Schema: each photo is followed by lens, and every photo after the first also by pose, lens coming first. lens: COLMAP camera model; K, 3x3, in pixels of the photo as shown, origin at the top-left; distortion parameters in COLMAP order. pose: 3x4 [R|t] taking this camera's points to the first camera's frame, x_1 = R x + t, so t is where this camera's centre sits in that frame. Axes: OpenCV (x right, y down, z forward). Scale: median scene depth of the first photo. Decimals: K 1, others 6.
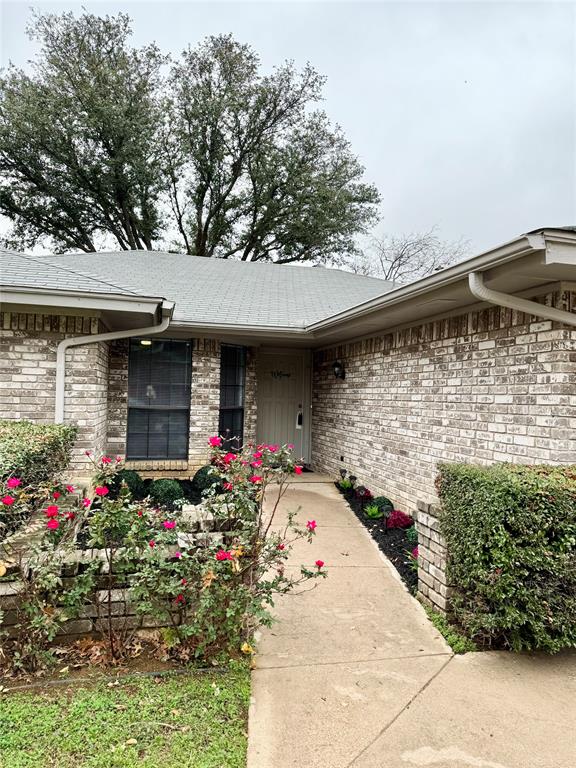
lens RADIAL K [[537.0, 0, 294.3], [0, 537.0, 383.2], [0, 0, 1]] dist [0.070948, -0.094723]
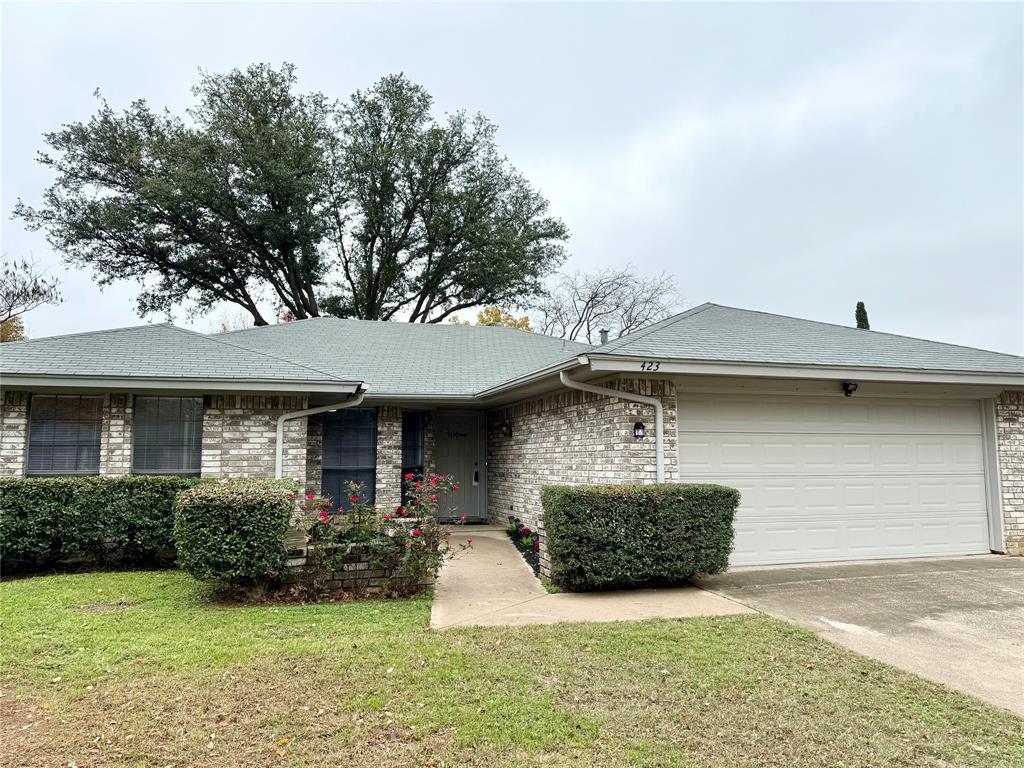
lens RADIAL K [[716.0, 0, 521.1], [0, 716.0, 361.6], [0, 0, 1]] dist [0.070948, -0.094723]
pose [[0.998315, -0.029198, 0.050149, 0.043867], [0.034656, 0.993142, -0.111658, 0.004058], [-0.046545, 0.113208, 0.992480, -0.553344]]
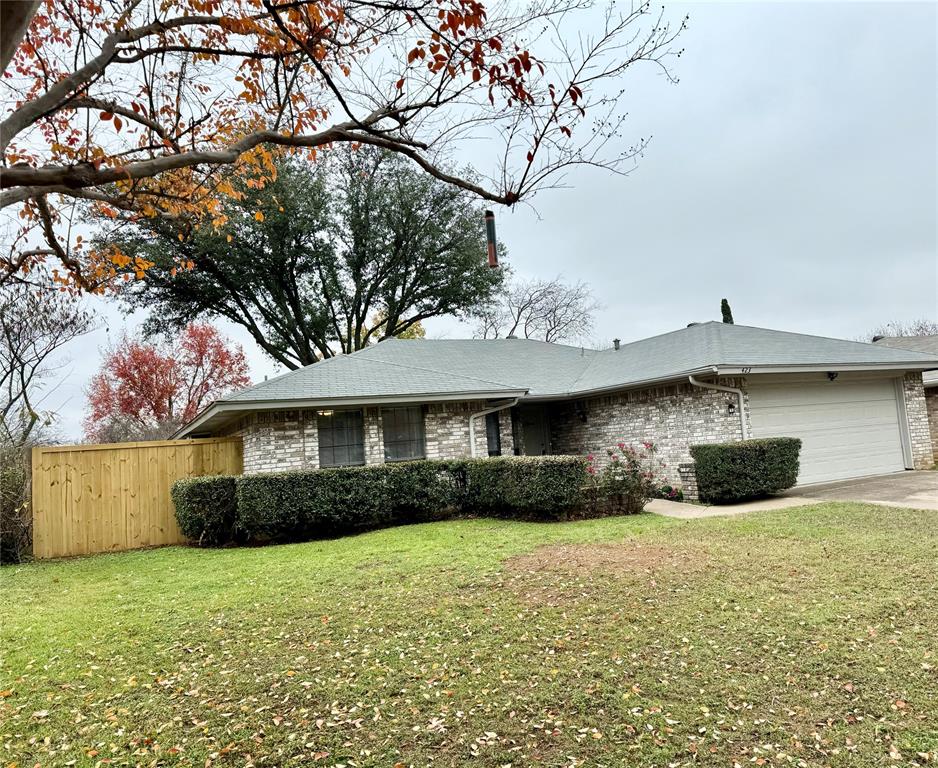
lens RADIAL K [[699.2, 0, 507.0], [0, 699.2, 369.4], [0, 0, 1]] dist [0.029752, -0.006012]
pose [[0.966049, -0.082870, 0.244706, -0.661557], [0.104260, 0.991659, -0.075772, -0.030532], [-0.236386, 0.098712, 0.966632, -1.019316]]
